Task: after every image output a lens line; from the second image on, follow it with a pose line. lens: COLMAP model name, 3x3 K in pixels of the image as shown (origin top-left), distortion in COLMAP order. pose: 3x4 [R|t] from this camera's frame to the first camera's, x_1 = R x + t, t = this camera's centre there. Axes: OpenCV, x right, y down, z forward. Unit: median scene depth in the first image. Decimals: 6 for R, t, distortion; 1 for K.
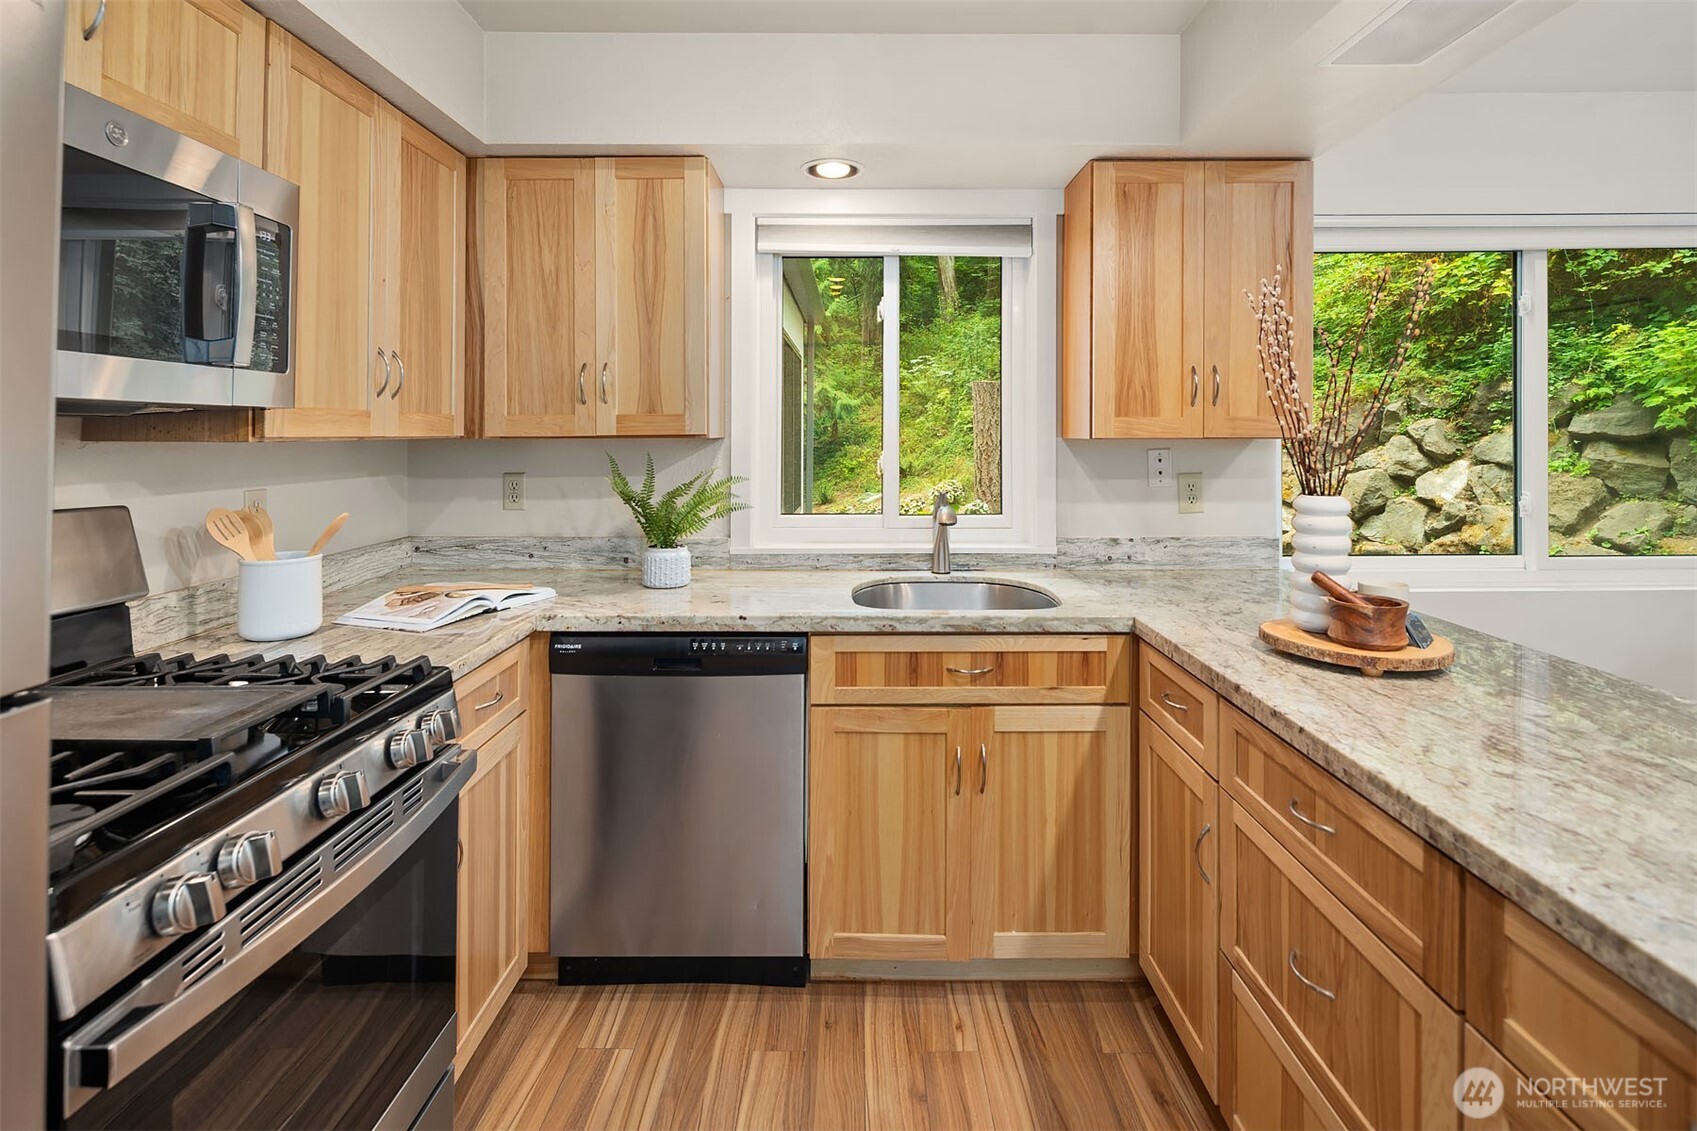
lens RADIAL K [[847.6, 0, 848.4], [0, 847.6, 433.0], [0, 0, 1]] dist [0.006423, -0.003936]
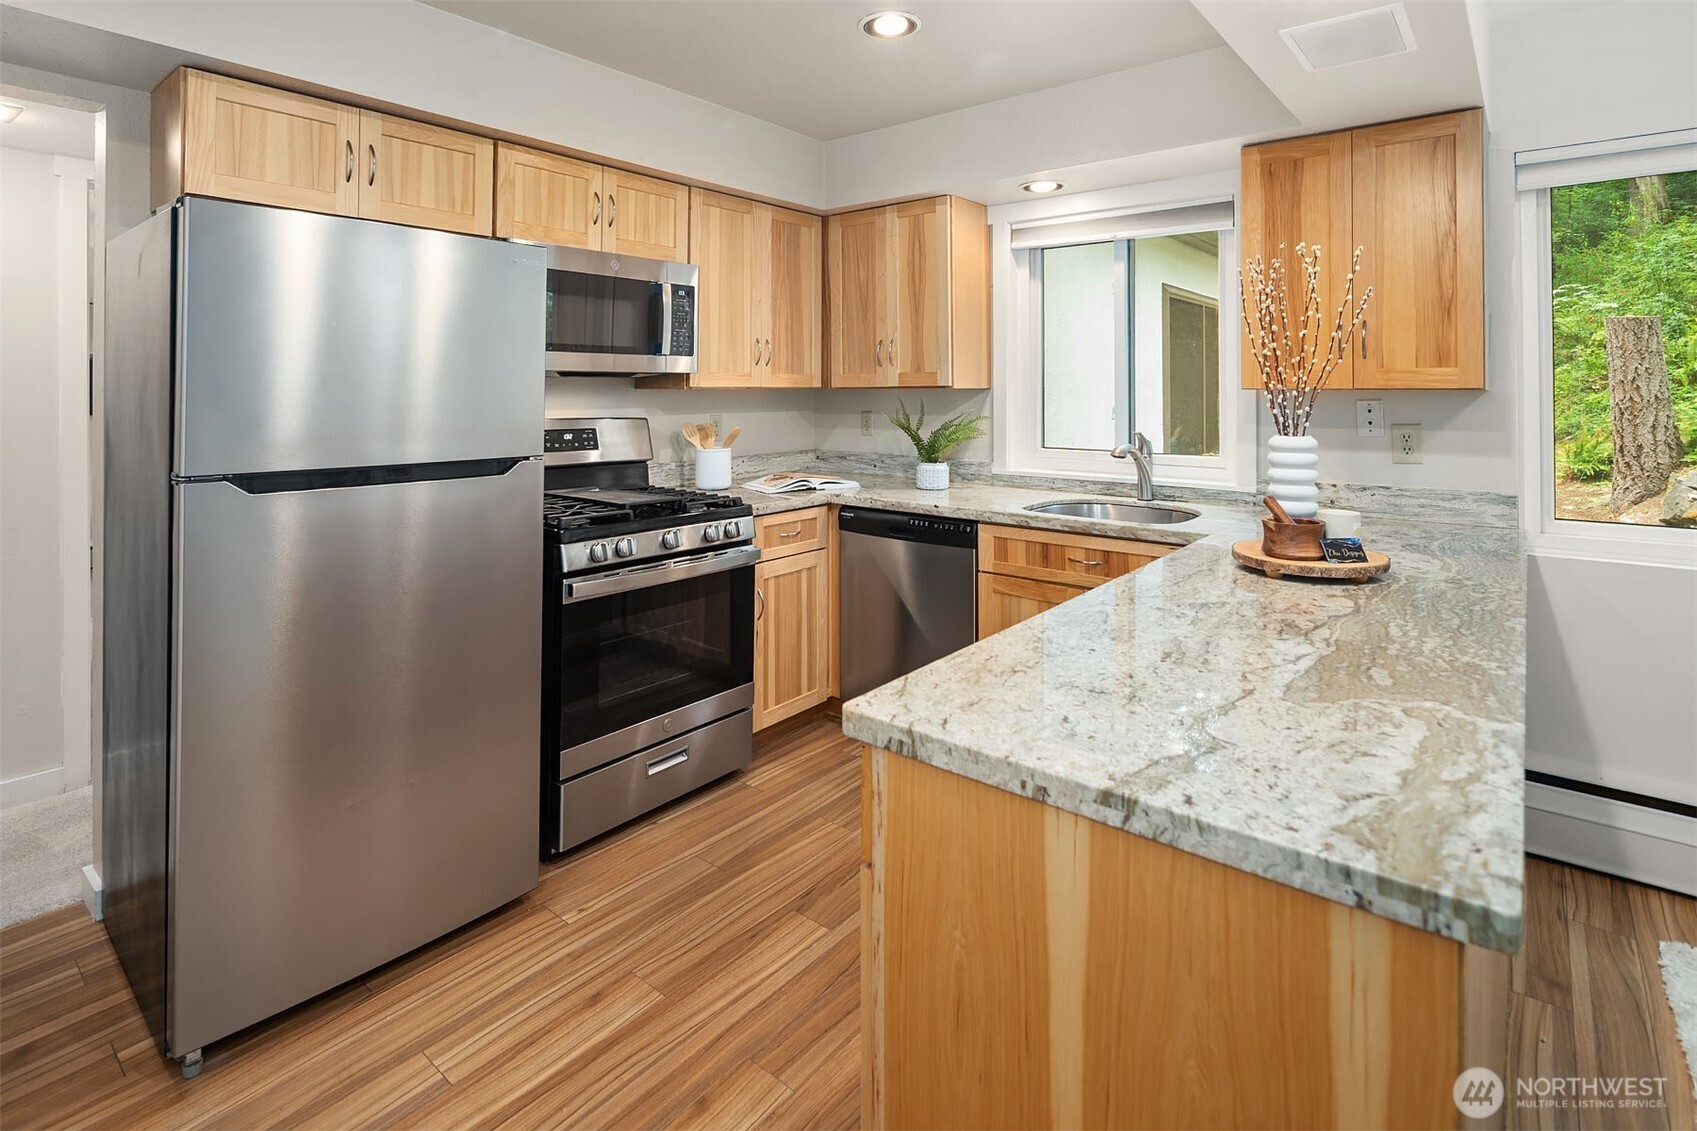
lens RADIAL K [[847.6, 0, 808.1], [0, 847.6, 388.4], [0, 0, 1]] dist [0.006423, -0.003936]
pose [[0.758062, 0.001456, -0.652181, 0.596329], [0.000591, 0.999996, 0.002920, 0.001797], [0.652182, -0.002599, 0.758058, -0.259549]]
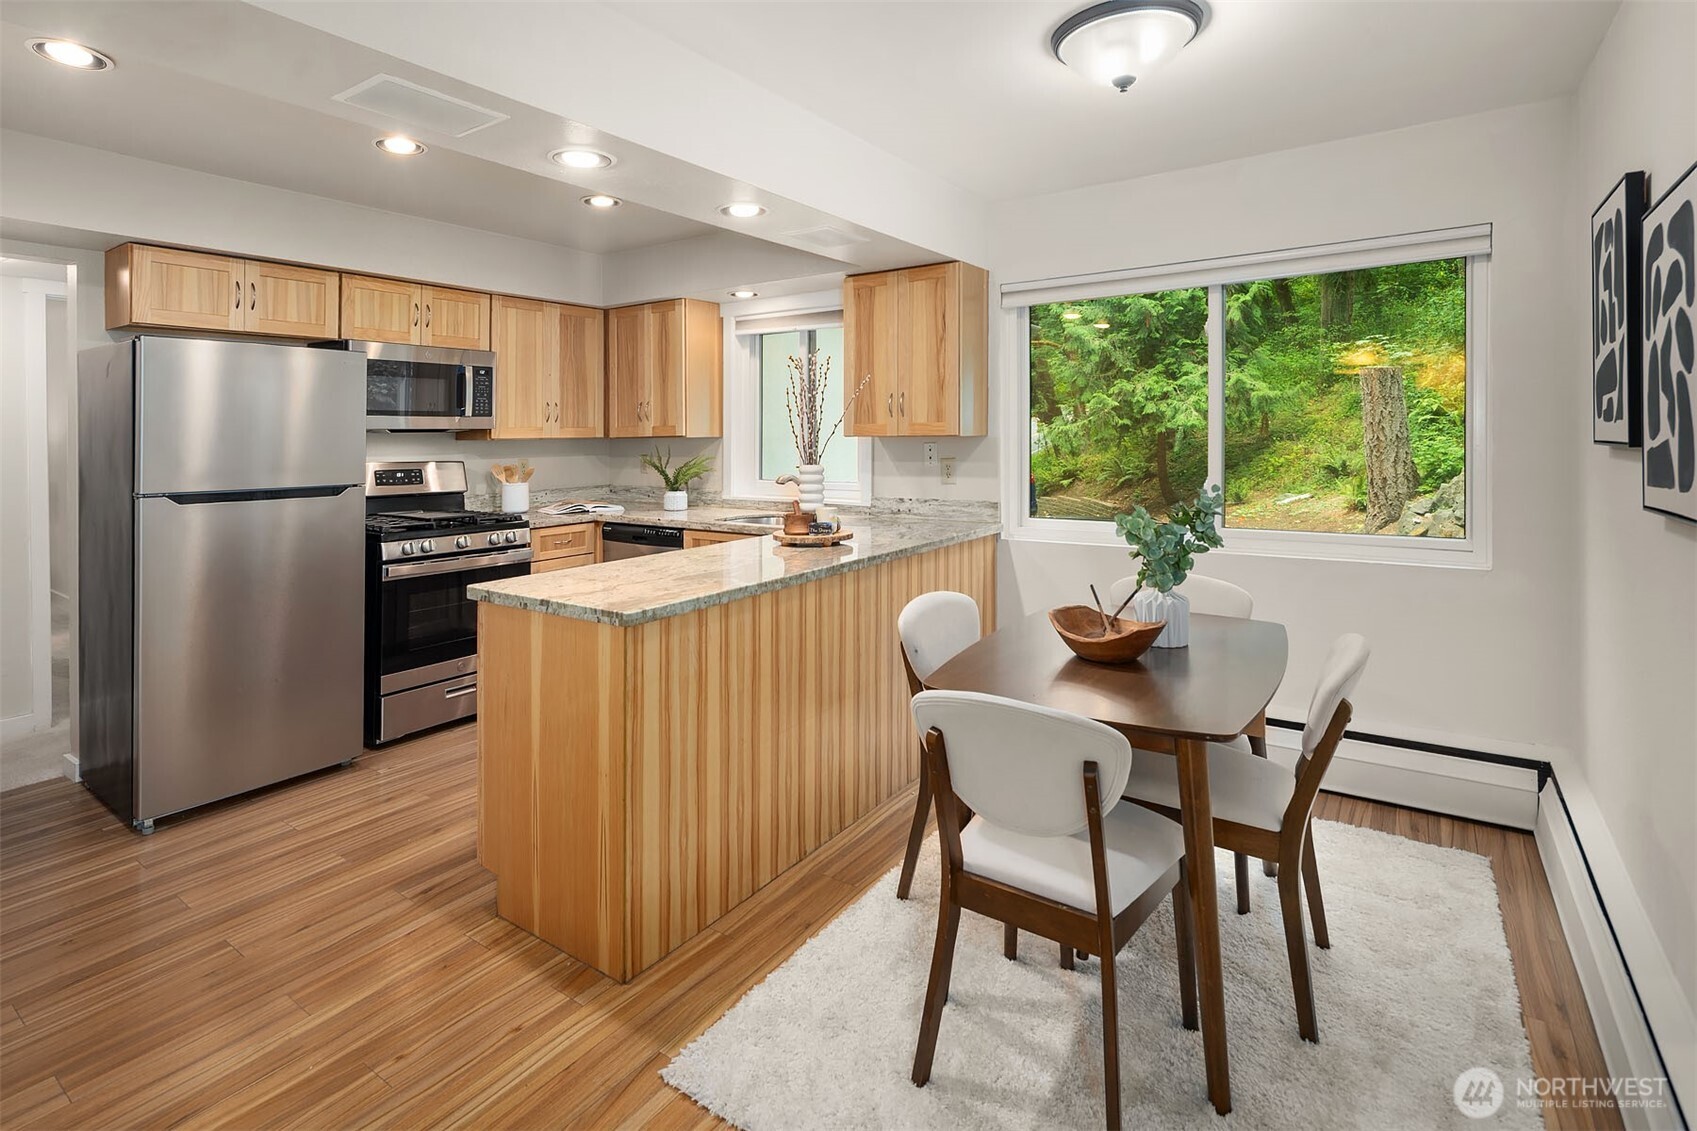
lens RADIAL K [[847.6, 0, 758.2], [0, 847.6, 430.0], [0, 0, 1]] dist [0.006423, -0.003936]
pose [[0.787330, -0.011026, -0.616433, 1.222020], [0.011267, 0.999930, -0.003495, -0.003001], [0.616429, -0.004193, 0.787400, -0.484692]]
